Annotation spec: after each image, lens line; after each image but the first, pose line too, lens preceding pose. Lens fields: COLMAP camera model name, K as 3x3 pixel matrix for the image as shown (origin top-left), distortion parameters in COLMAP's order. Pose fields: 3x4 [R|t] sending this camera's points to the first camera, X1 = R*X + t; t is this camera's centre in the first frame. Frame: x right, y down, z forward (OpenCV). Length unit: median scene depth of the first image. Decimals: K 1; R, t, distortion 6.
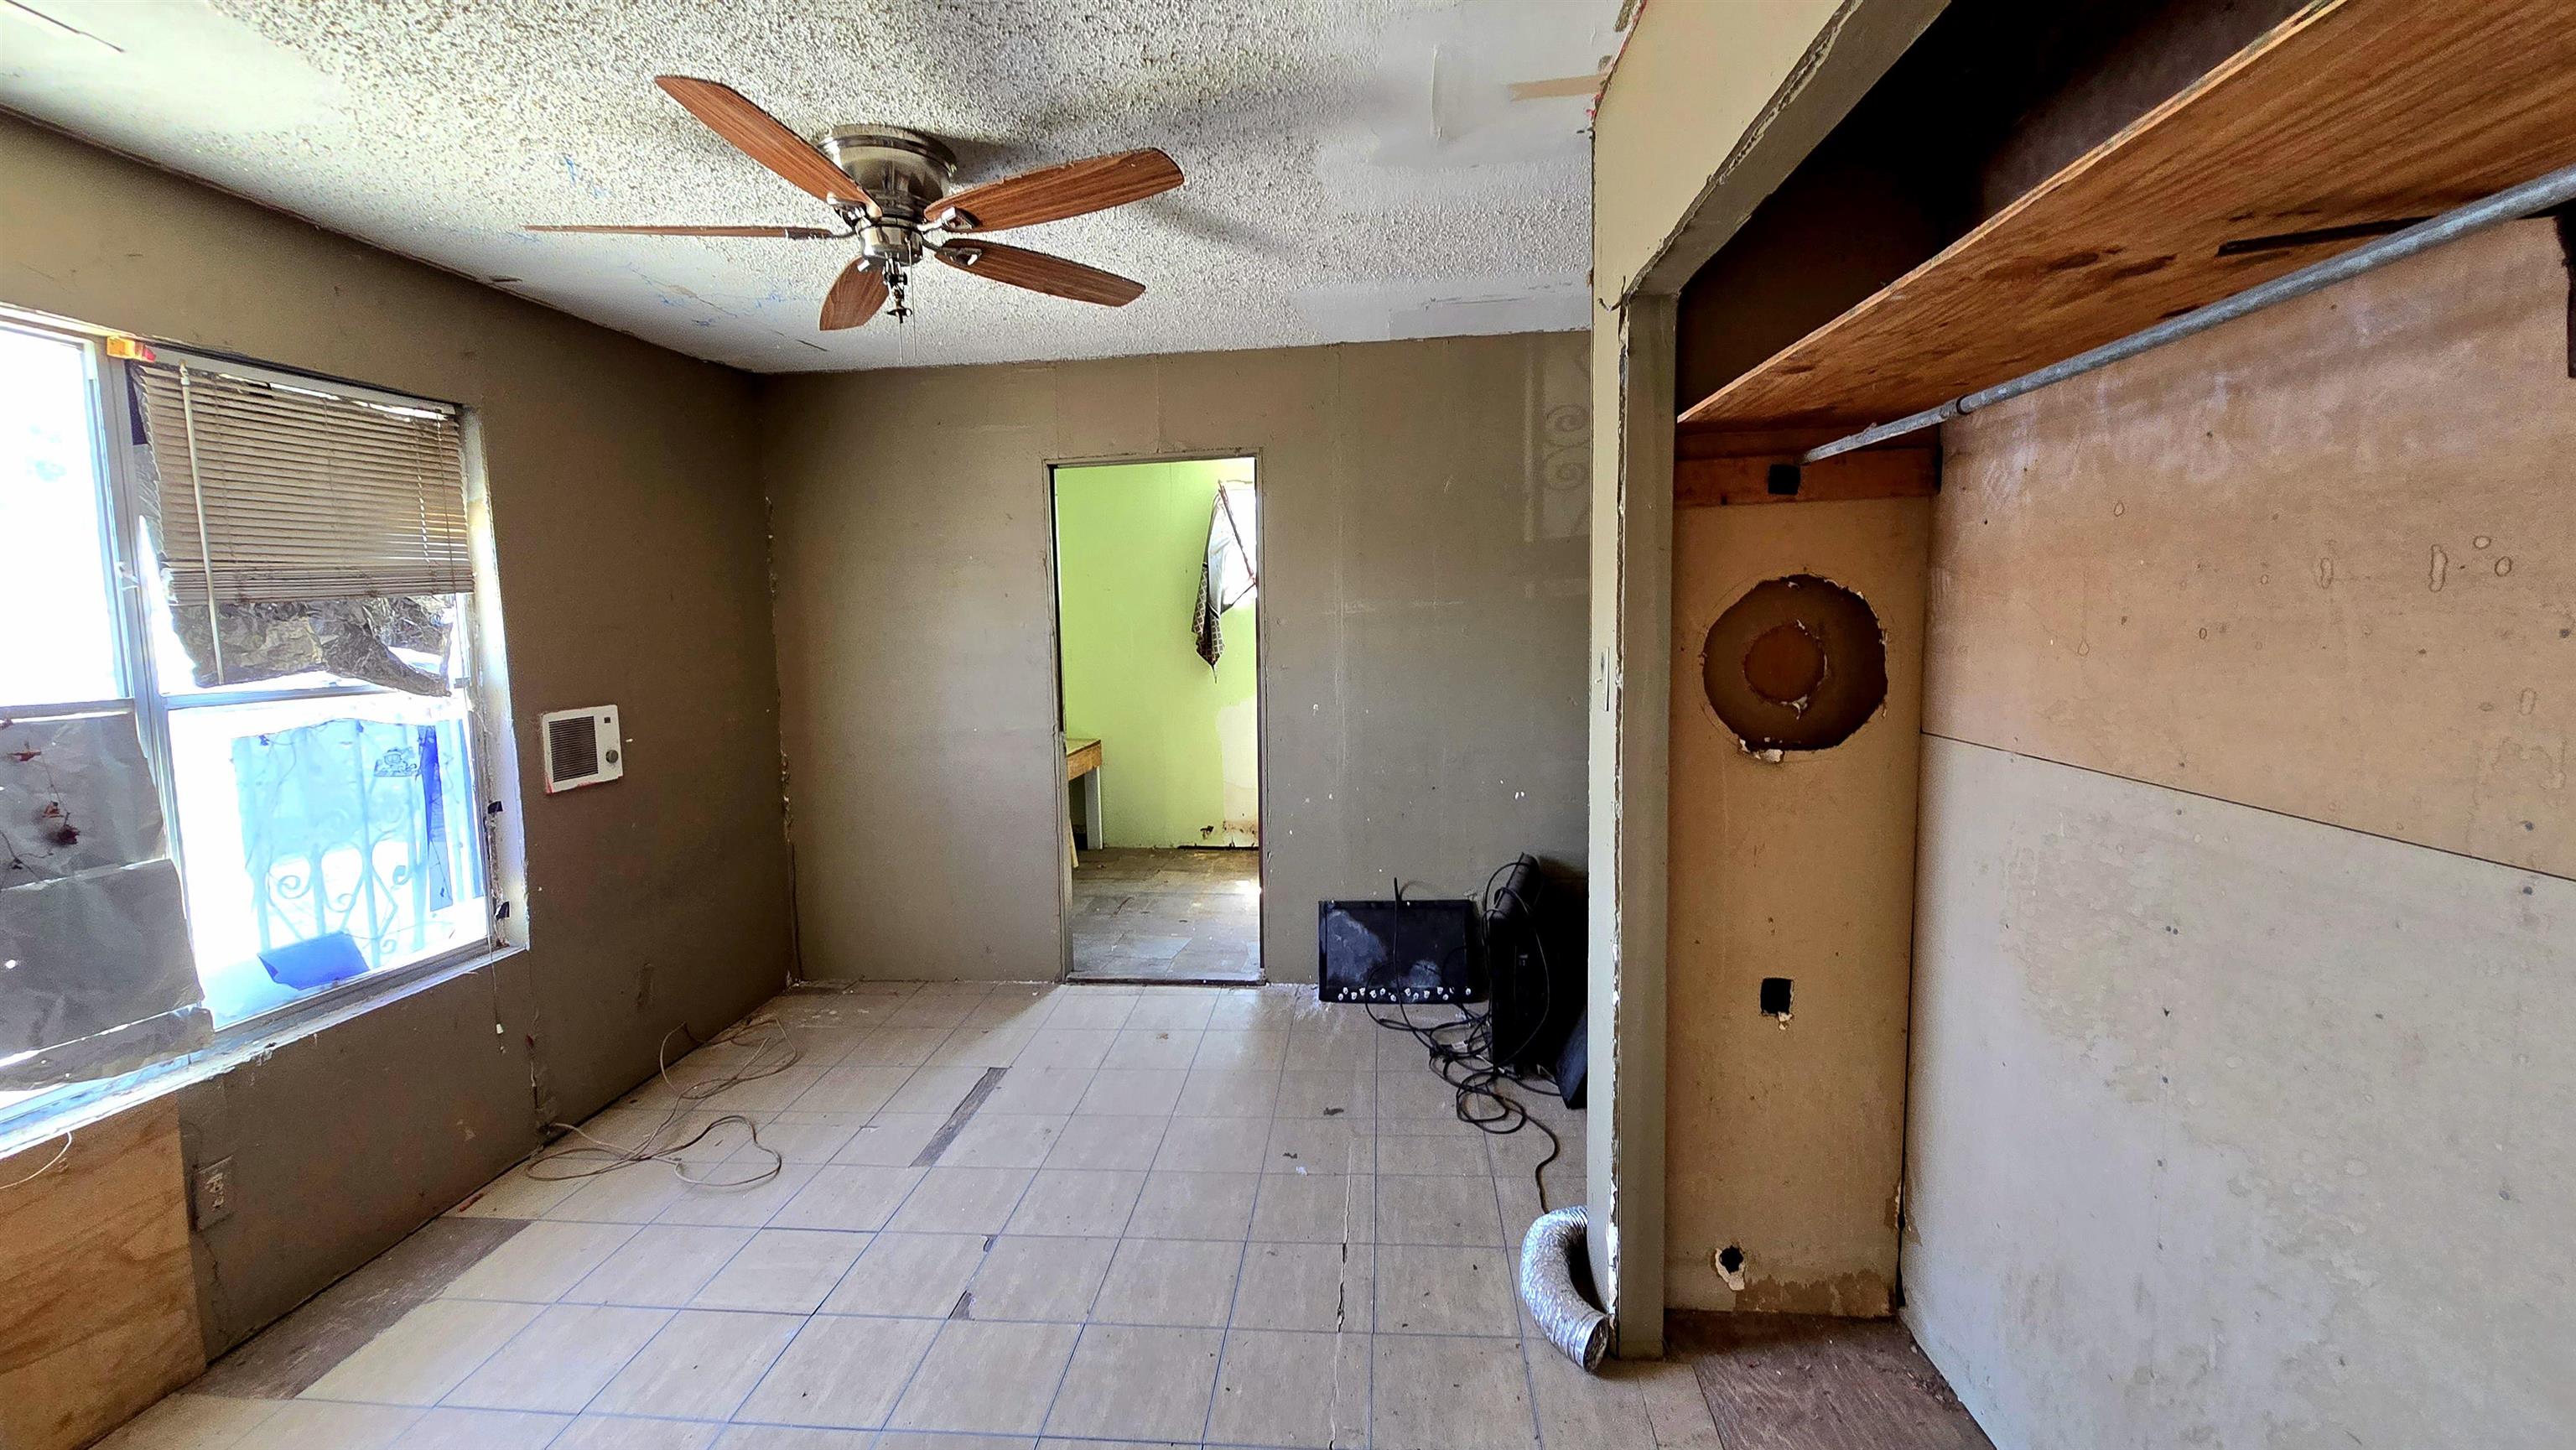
lens RADIAL K [[1026.3, 0, 1285.3], [0, 1026.3, 715.7], [0, 0, 1]] dist [-0.003594, -0.000156]
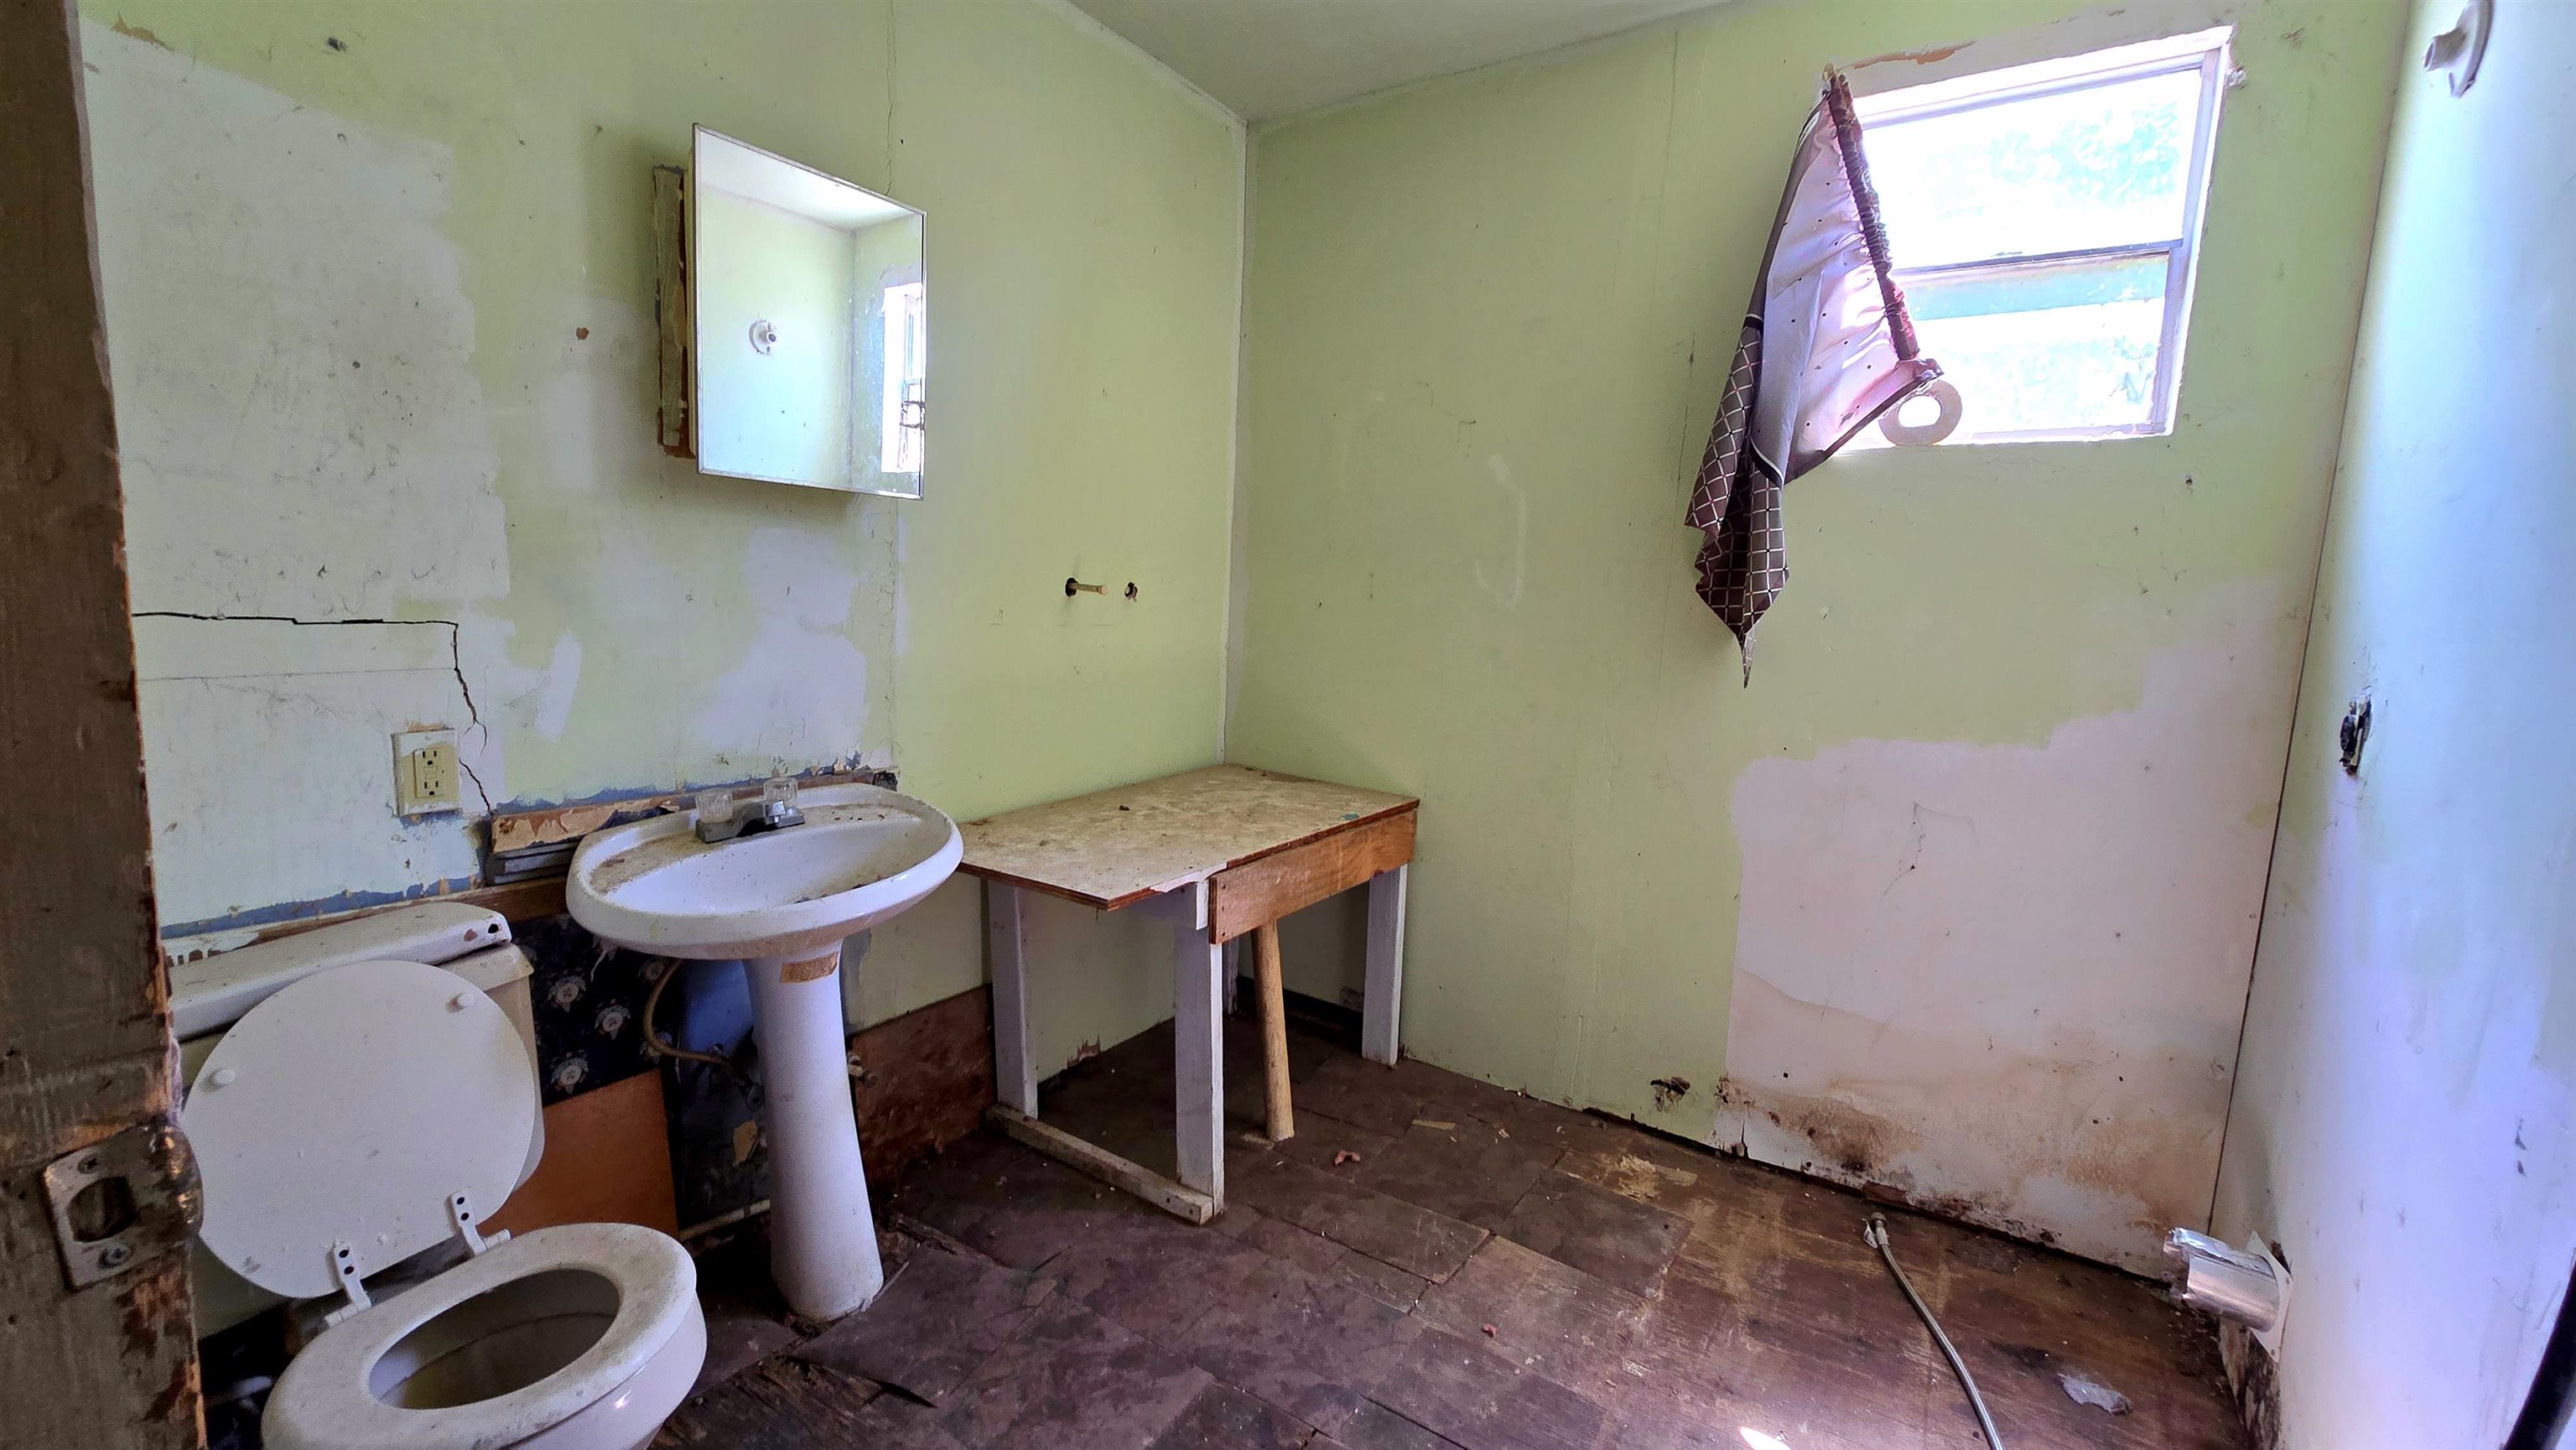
lens RADIAL K [[1026.3, 0, 1282.6], [0, 1026.3, 719.1], [0, 0, 1]] dist [-0.003594, -0.000156]
pose [[0.879516, 0.109213, -0.463167, -0.044584], [-0.099661, 0.993997, 0.045132, -0.021788], [0.465316, 0.006466, 0.885121, 0.634618]]
